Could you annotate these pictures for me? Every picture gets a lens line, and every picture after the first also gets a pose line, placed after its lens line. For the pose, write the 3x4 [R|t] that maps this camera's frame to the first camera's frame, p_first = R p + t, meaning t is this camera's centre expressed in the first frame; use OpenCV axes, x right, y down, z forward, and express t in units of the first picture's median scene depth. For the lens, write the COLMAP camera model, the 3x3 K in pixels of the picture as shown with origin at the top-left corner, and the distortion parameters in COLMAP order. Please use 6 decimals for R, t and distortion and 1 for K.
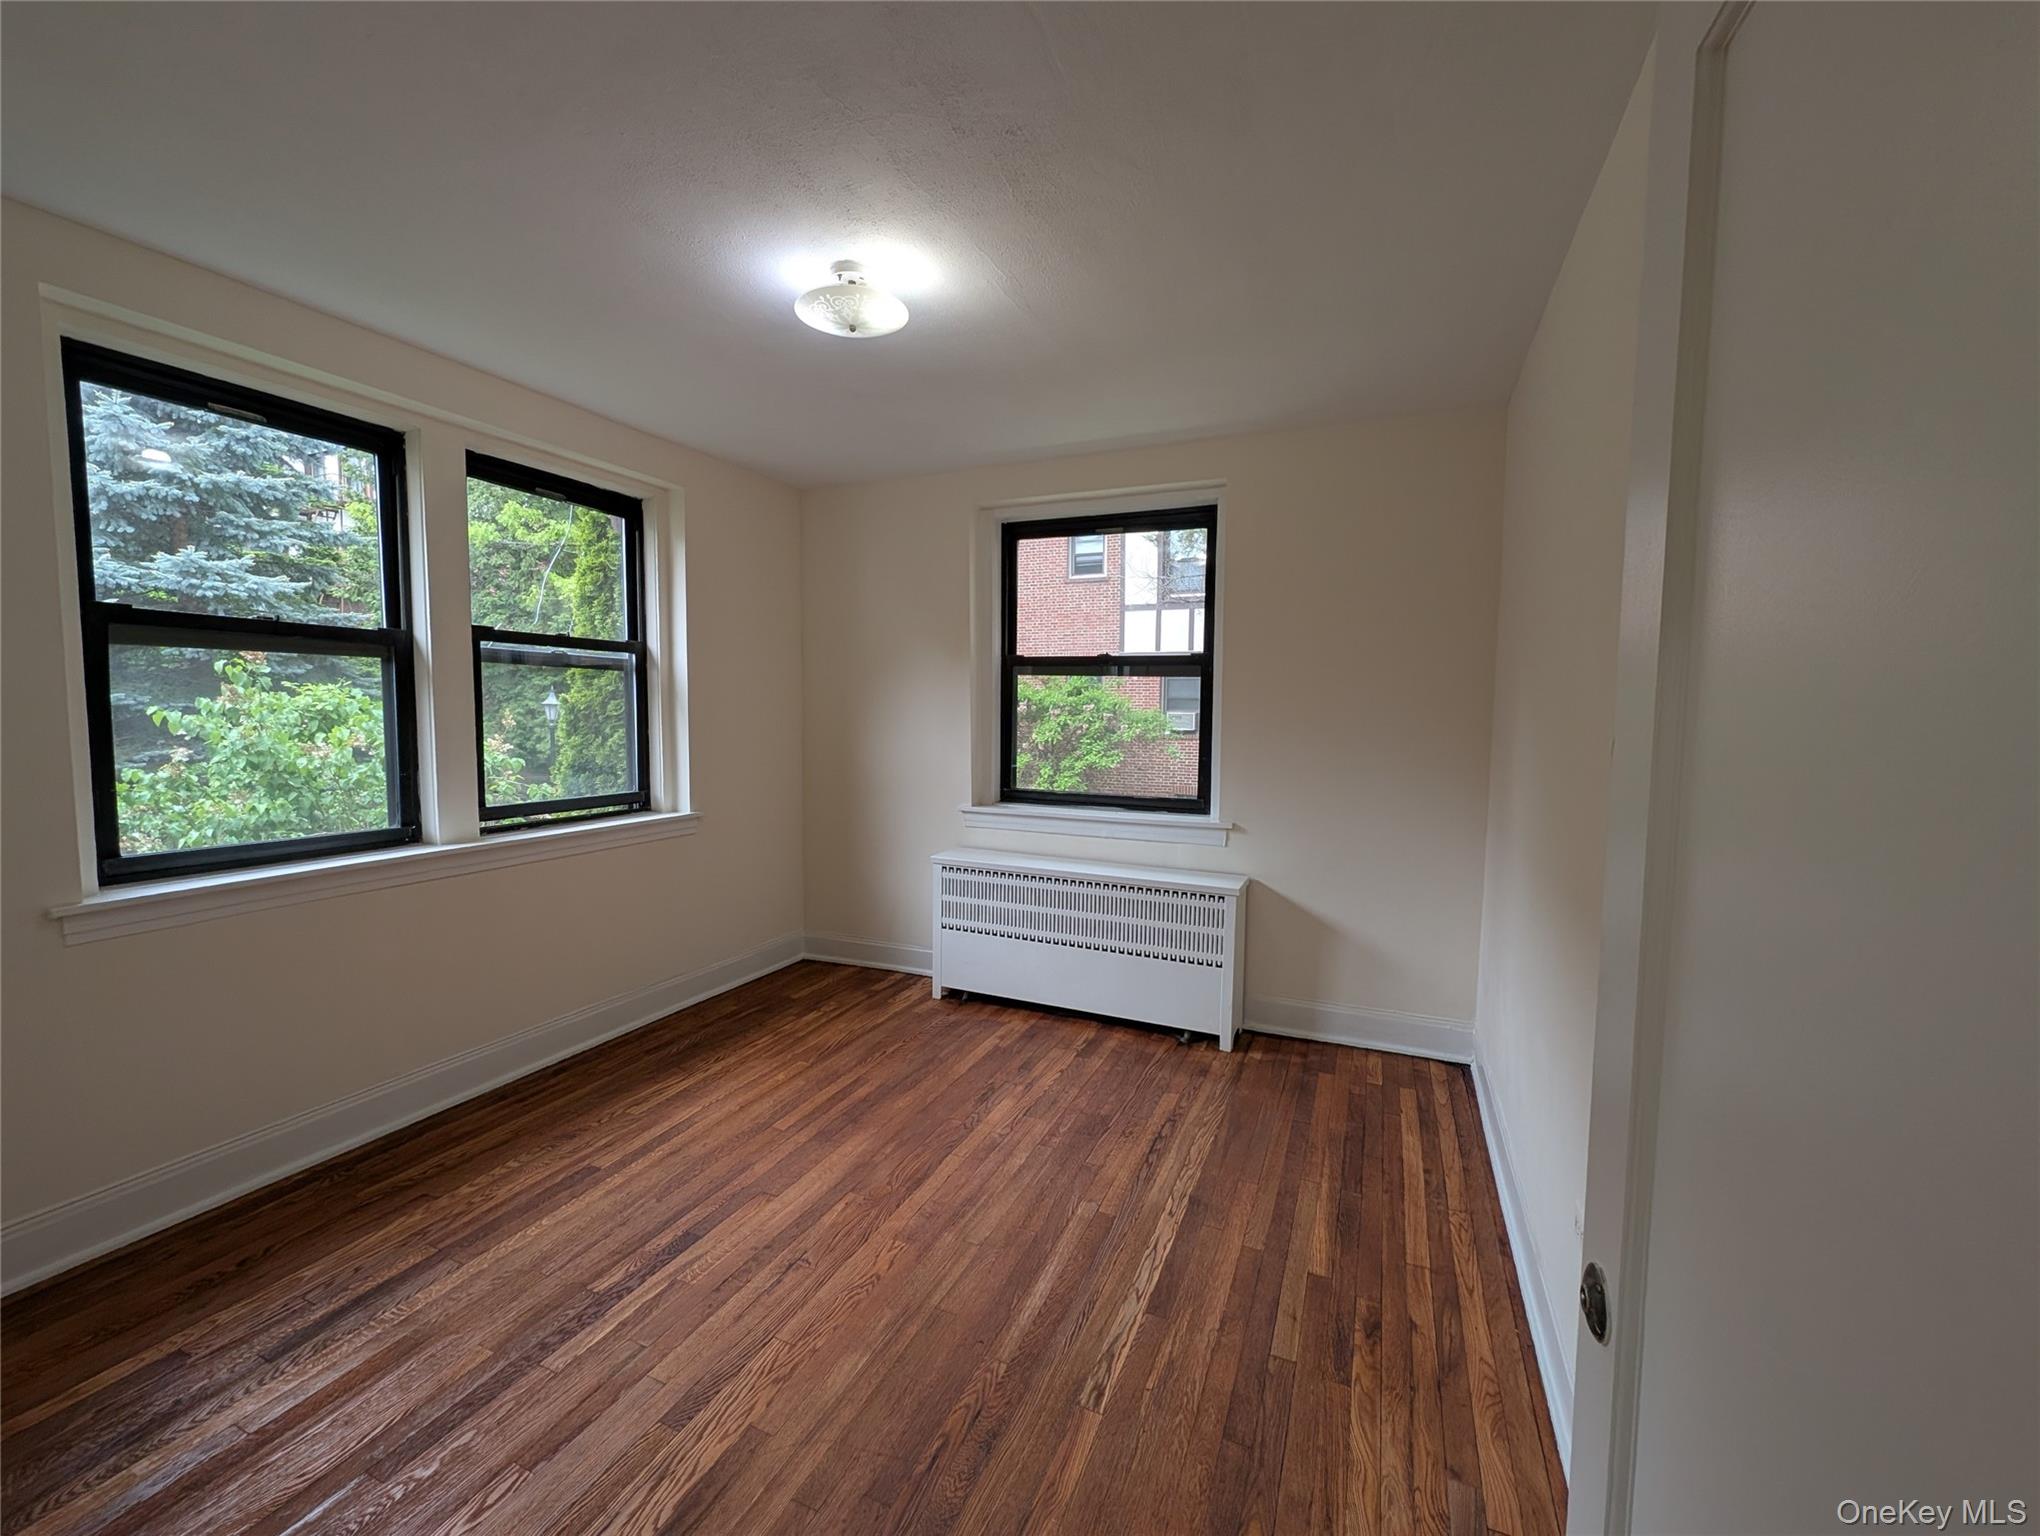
lens RADIAL K [[843.7, 0, 1021.9], [0, 843.7, 769.9], [0, 0, 1]] dist [-0.001400, -0.000747]
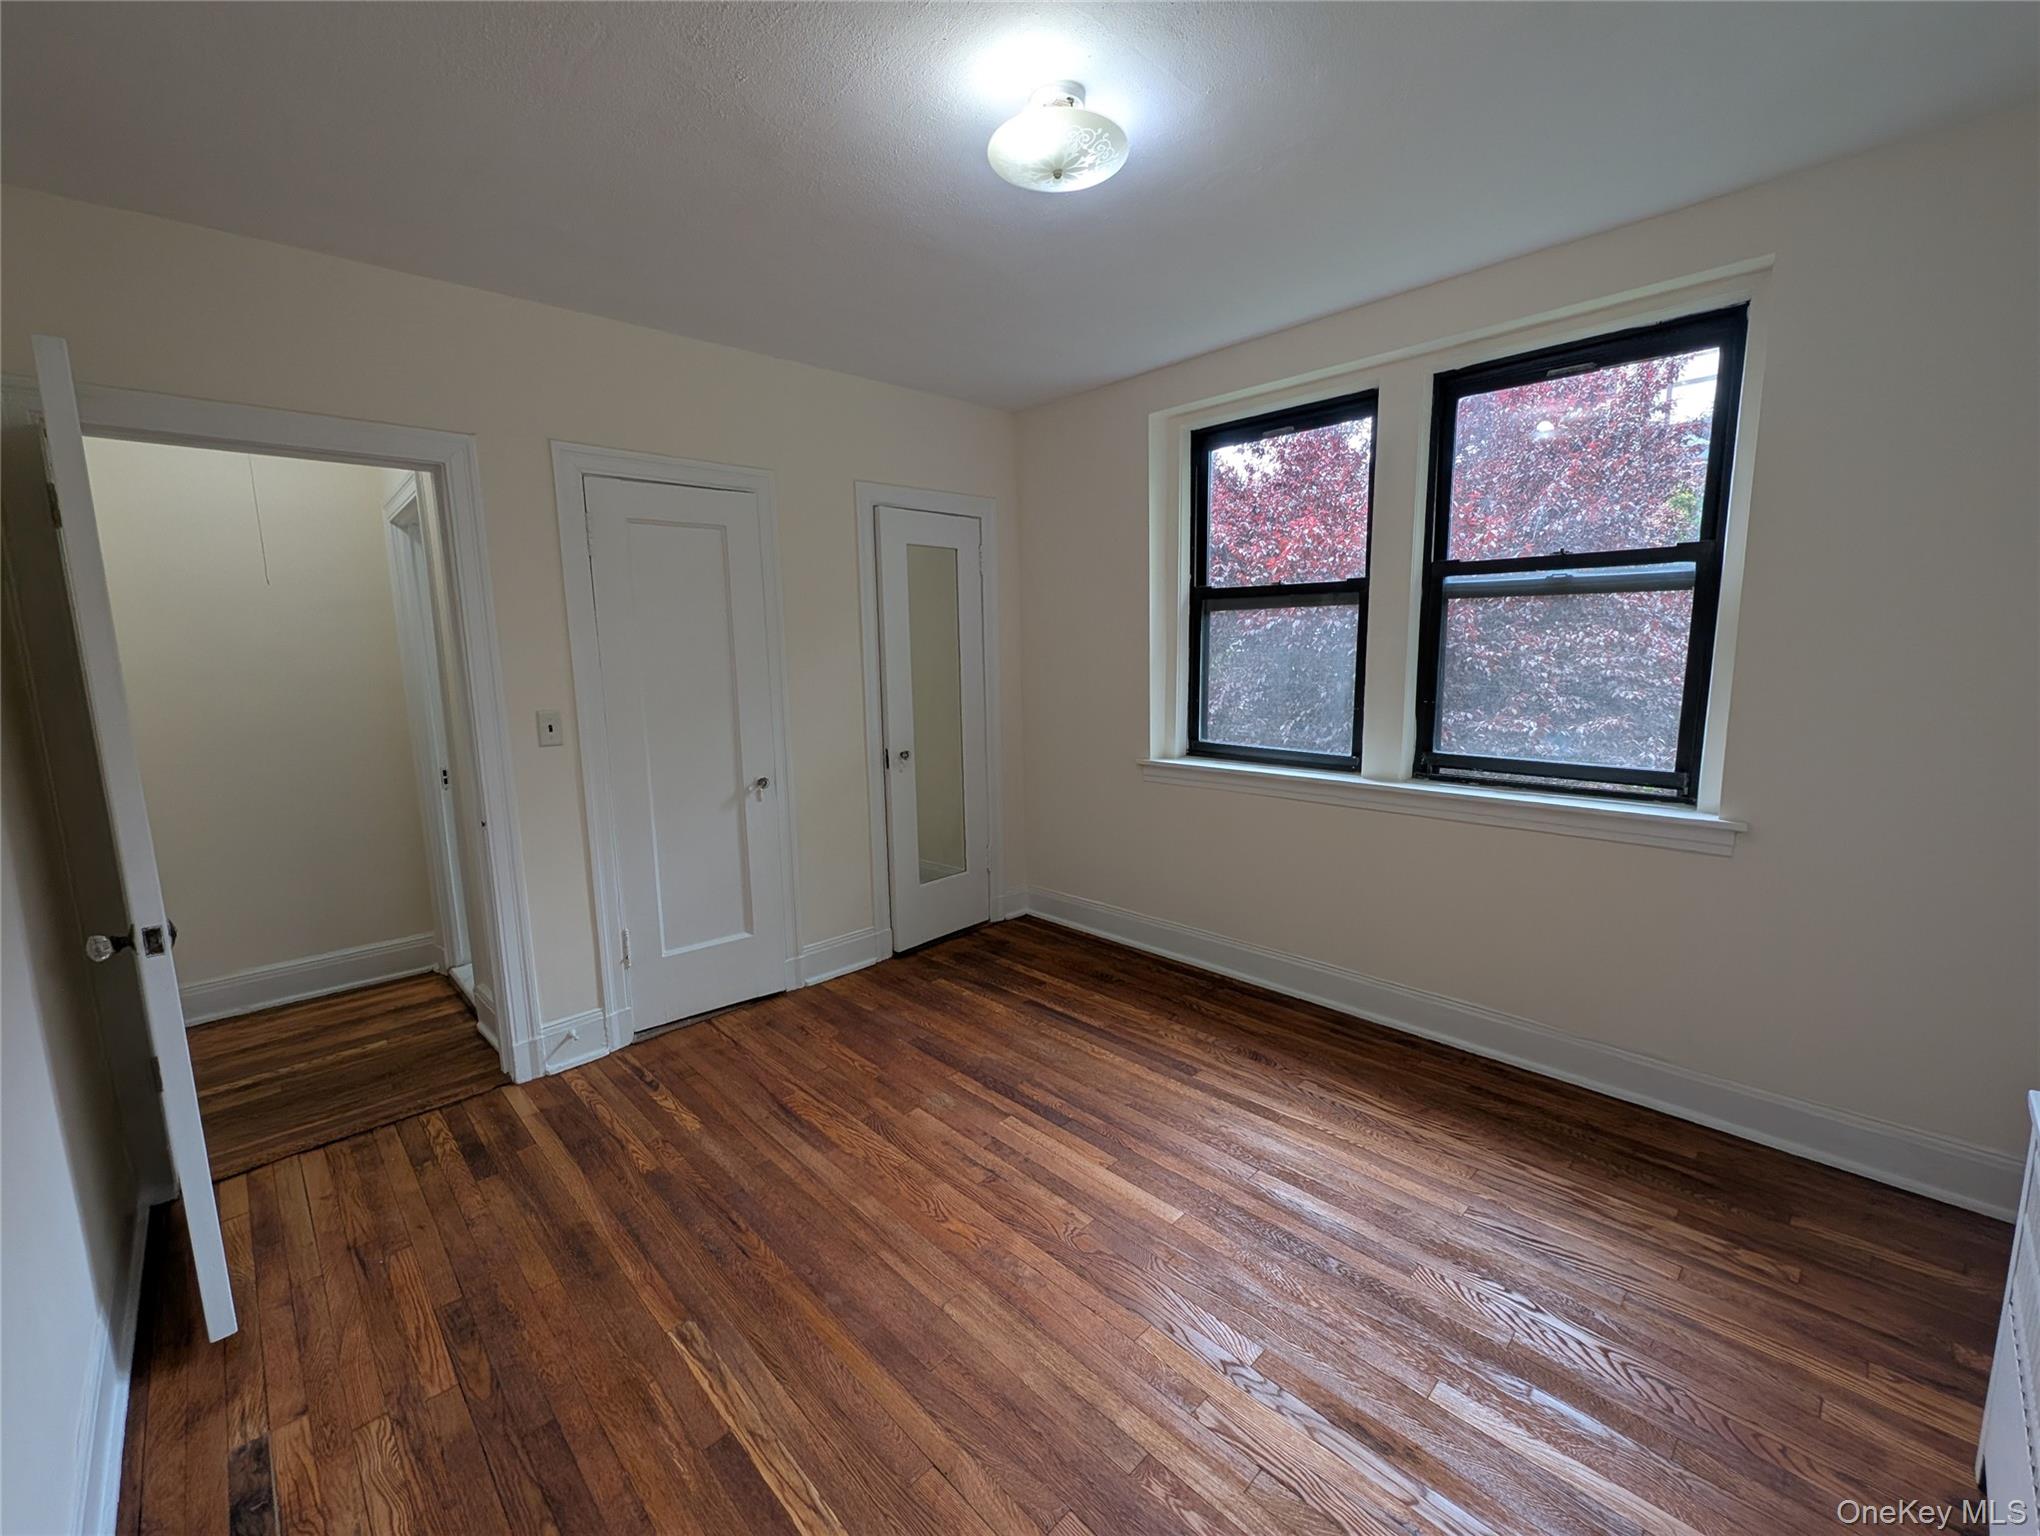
lens RADIAL K [[843.7, 0, 1021.9], [0, 843.7, 769.9], [0, 0, 1]] dist [-0.001400, -0.000747]
pose [[-0.389427, 0.138211, -0.910628, 0.542389], [-0.052380, 0.983754, 0.171710, -0.097784], [0.919567, 0.114568, -0.375861, 1.185035]]
